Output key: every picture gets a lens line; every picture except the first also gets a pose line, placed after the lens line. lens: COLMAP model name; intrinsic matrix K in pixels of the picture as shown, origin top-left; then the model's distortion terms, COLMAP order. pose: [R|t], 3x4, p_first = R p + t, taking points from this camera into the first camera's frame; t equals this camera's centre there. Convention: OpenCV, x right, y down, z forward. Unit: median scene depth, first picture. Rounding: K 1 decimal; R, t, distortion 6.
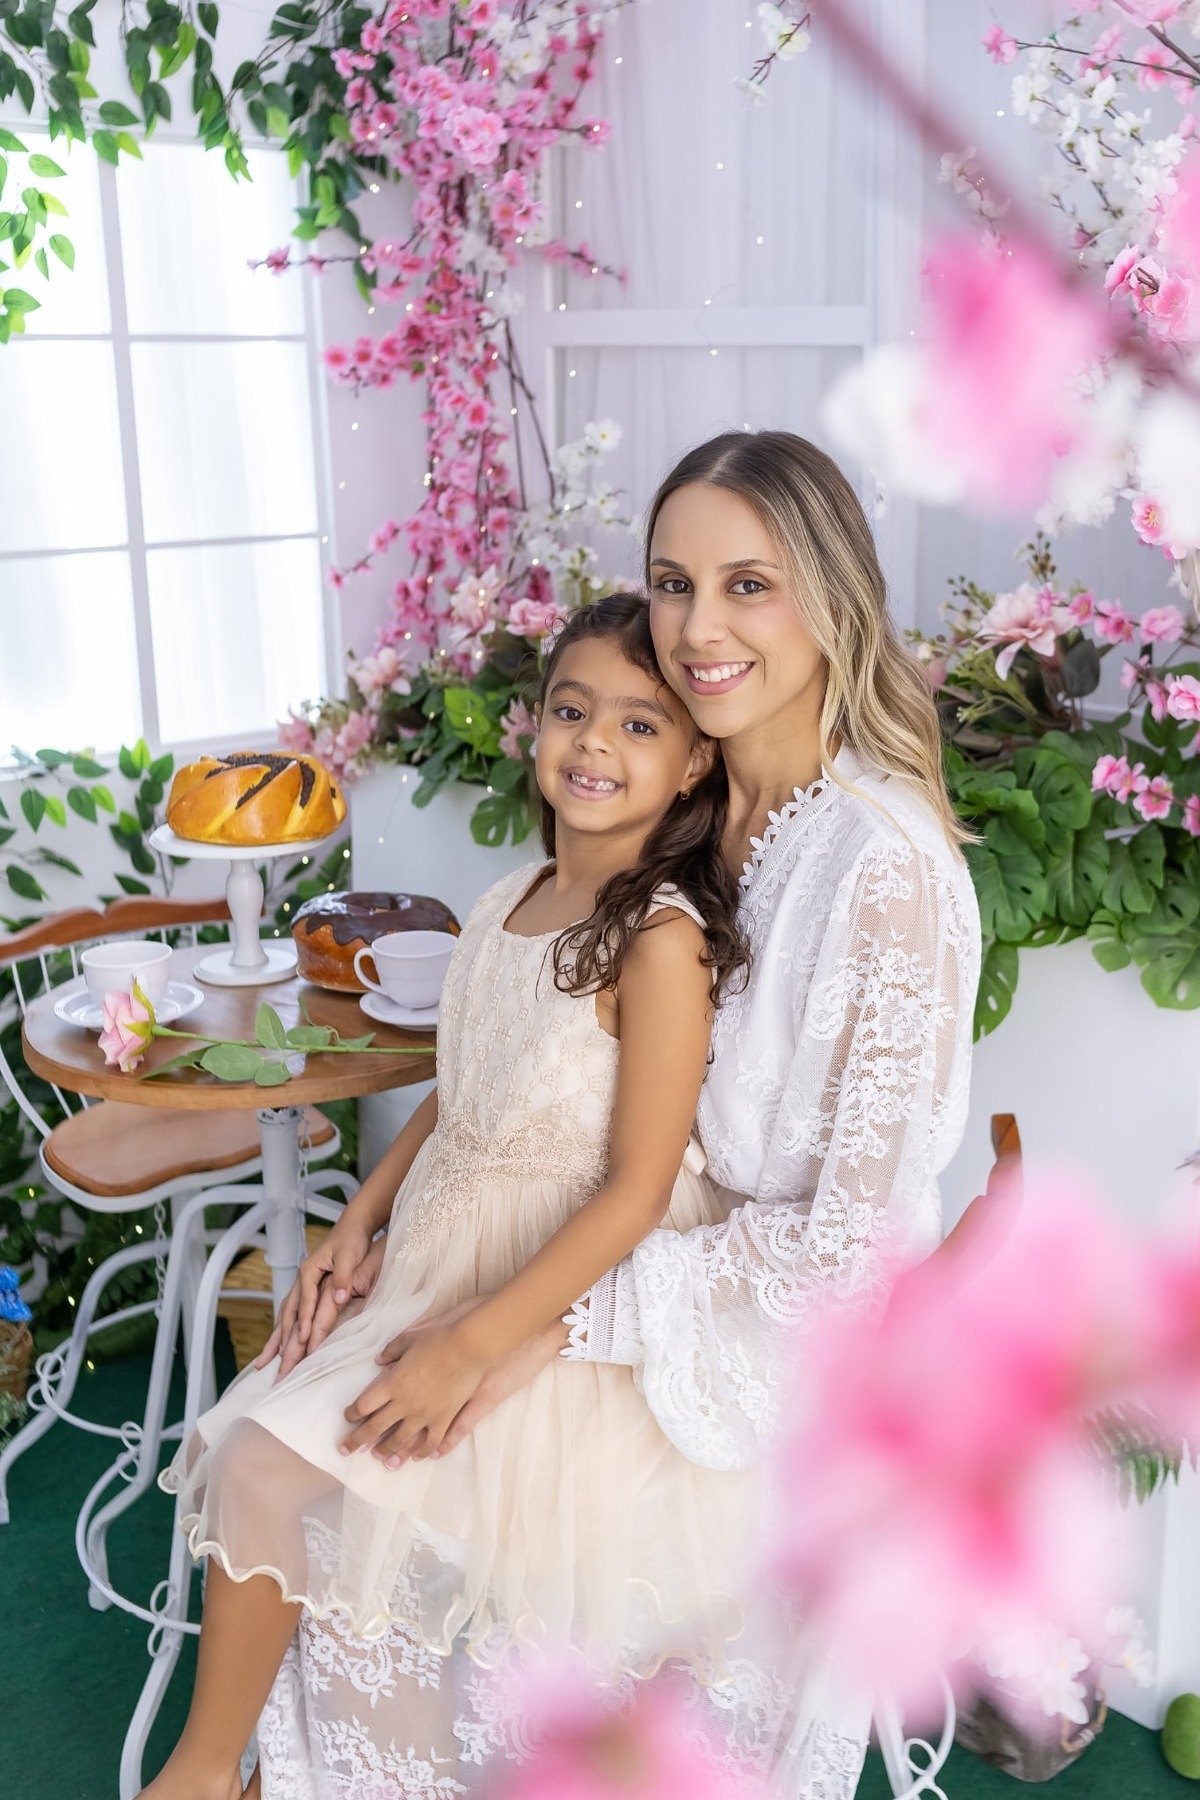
lens RADIAL K [[1970.4, 0, 684.1], [0, 1970.4, 787.6], [0, 0, 1]] dist [0.002731, 0.000000]
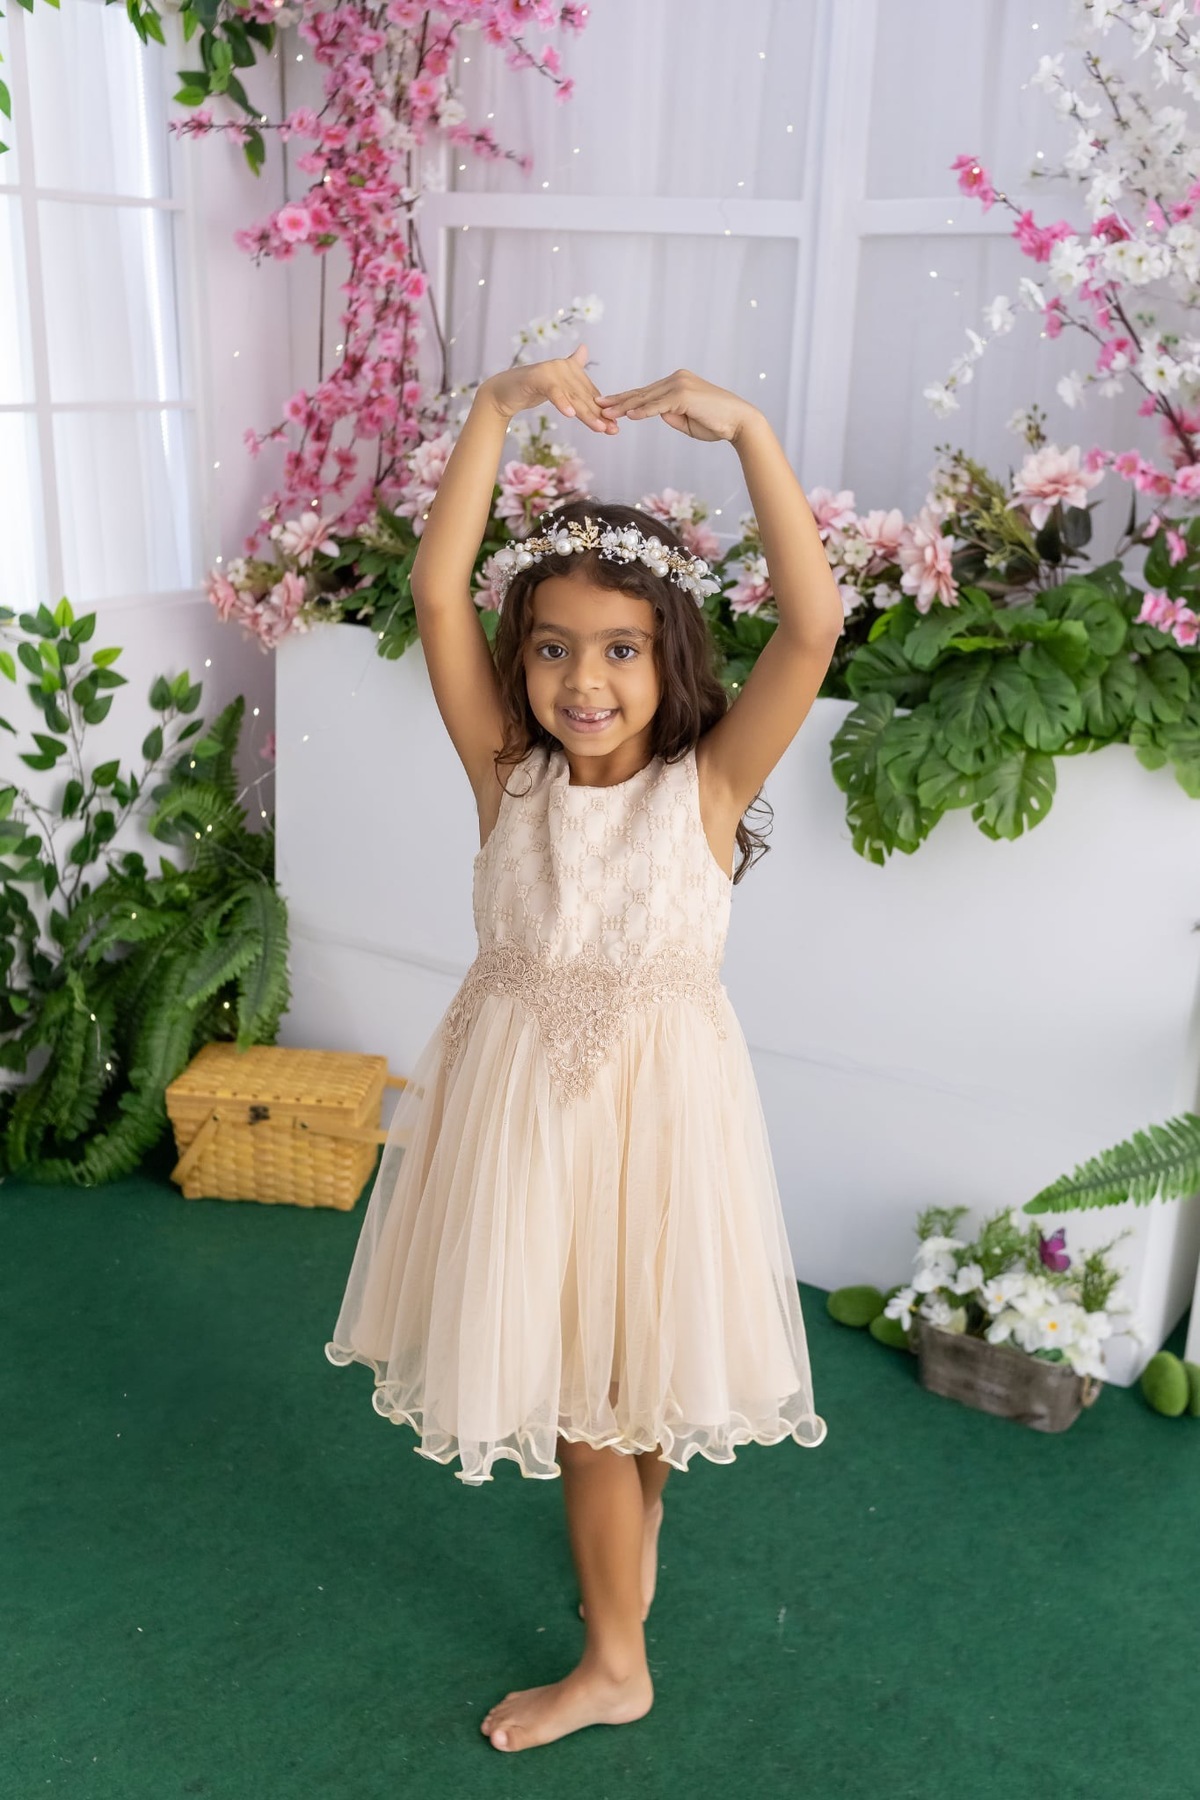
lens RADIAL K [[1842.0, 0, 607.8], [0, 1842.0, 885.2], [0, 0, 1]] dist [0.001718, 0.000000]
pose [[0.966675, -0.030692, 0.254160, -0.262428], [0.005986, 0.995226, 0.097415, 0.033896], [-0.255936, -0.092647, 0.962244, -0.005597]]
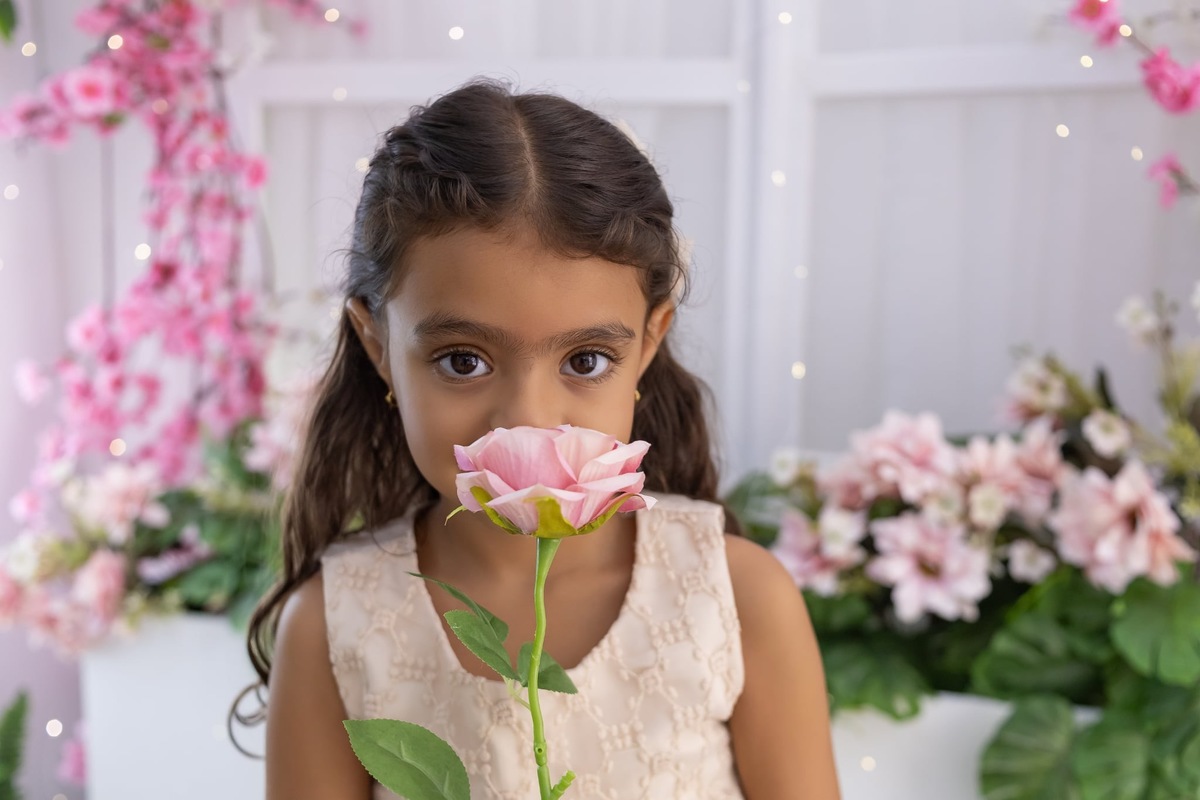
lens RADIAL K [[1228.0, 0, 606.5], [0, 1228.0, 401.7], [0, 0, 1]] dist [0.001718, 0.000000]
pose [[0.847229, -0.073866, 0.526067, -0.251478], [0.097317, 0.995108, -0.017004, -0.071742], [-0.522237, 0.065601, 0.850273, 0.494959]]
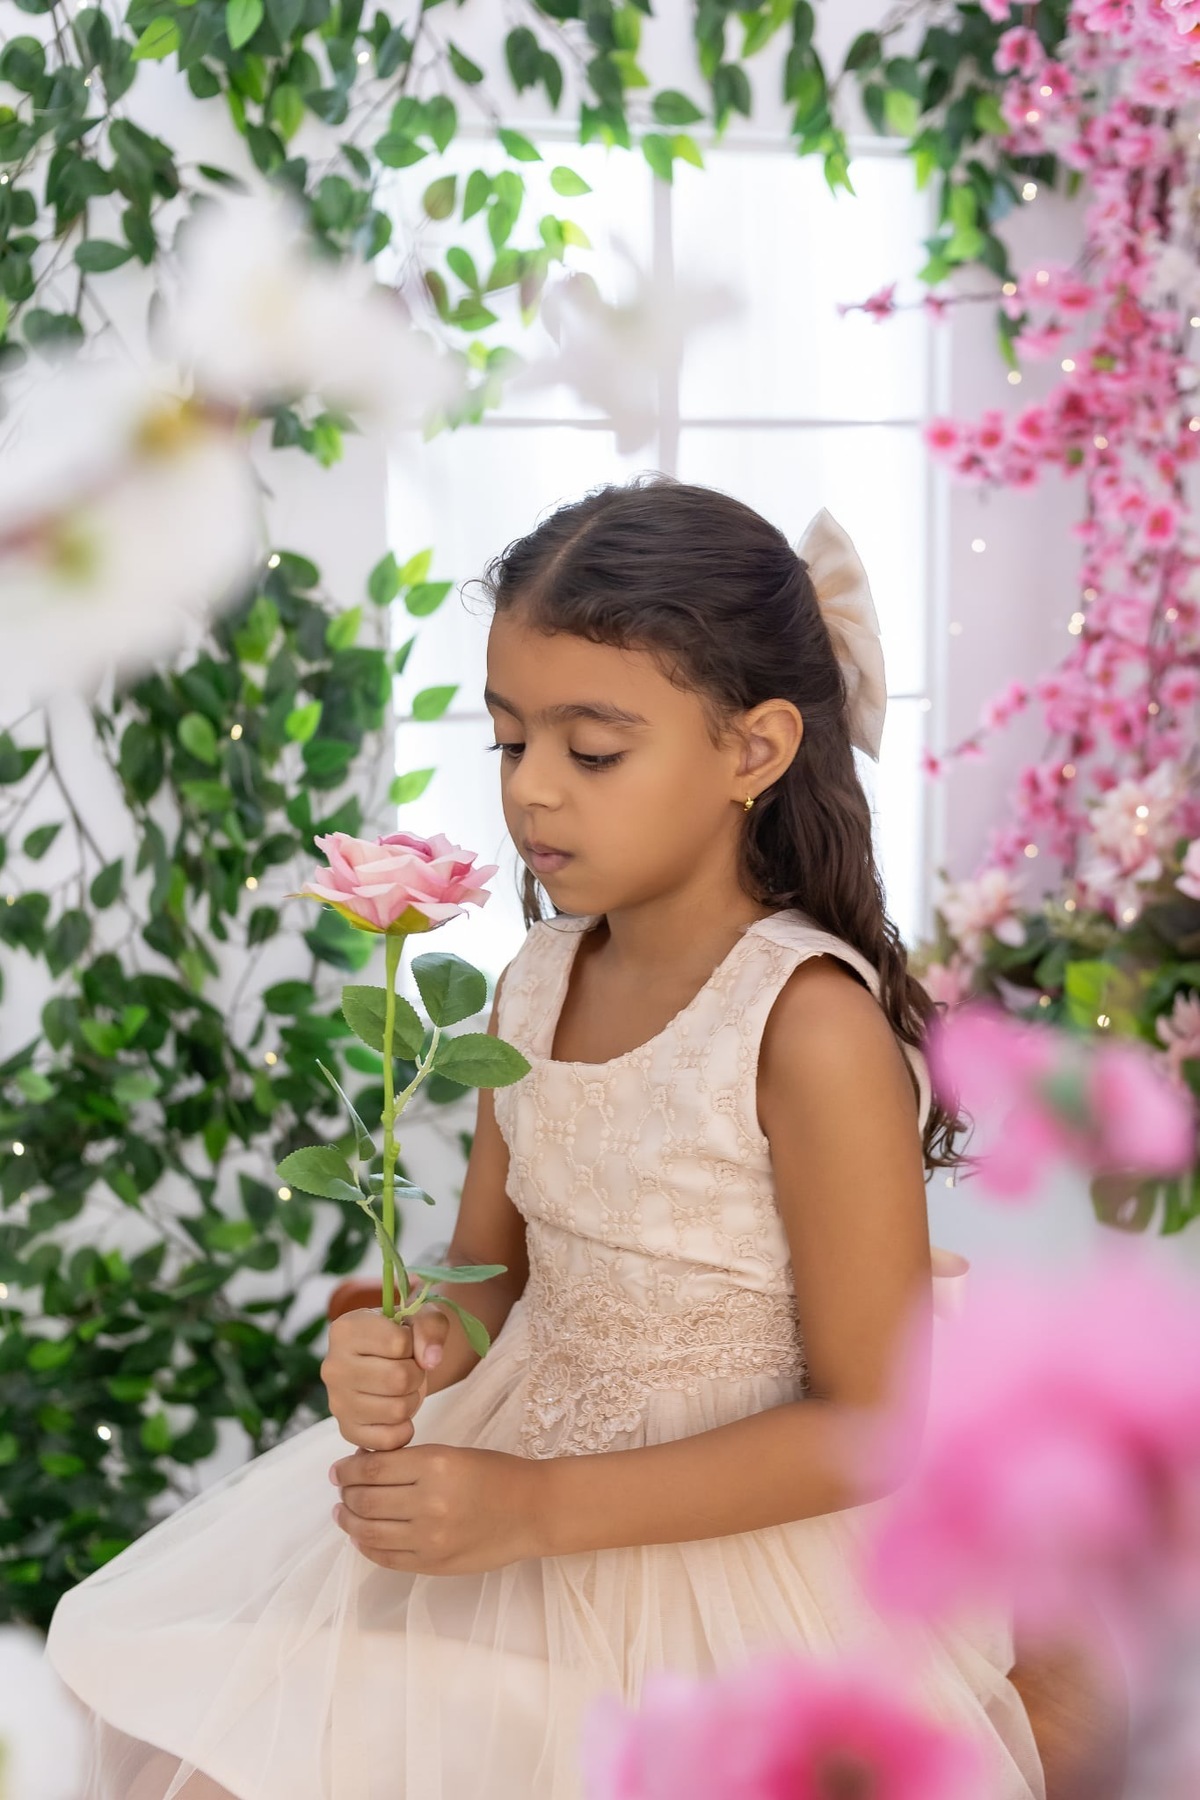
lens RADIAL K [[1842.0, 0, 615.8], [0, 1842.0, 917.6], [0, 0, 1]] dist [0.001718, 0.000000]
pose [[0.924107, 0.076153, -0.374469, -0.034029], [-0.072362, 0.997085, 0.024195, -0.062938], [0.375220, 0.004739, 0.926924, 0.375818]]
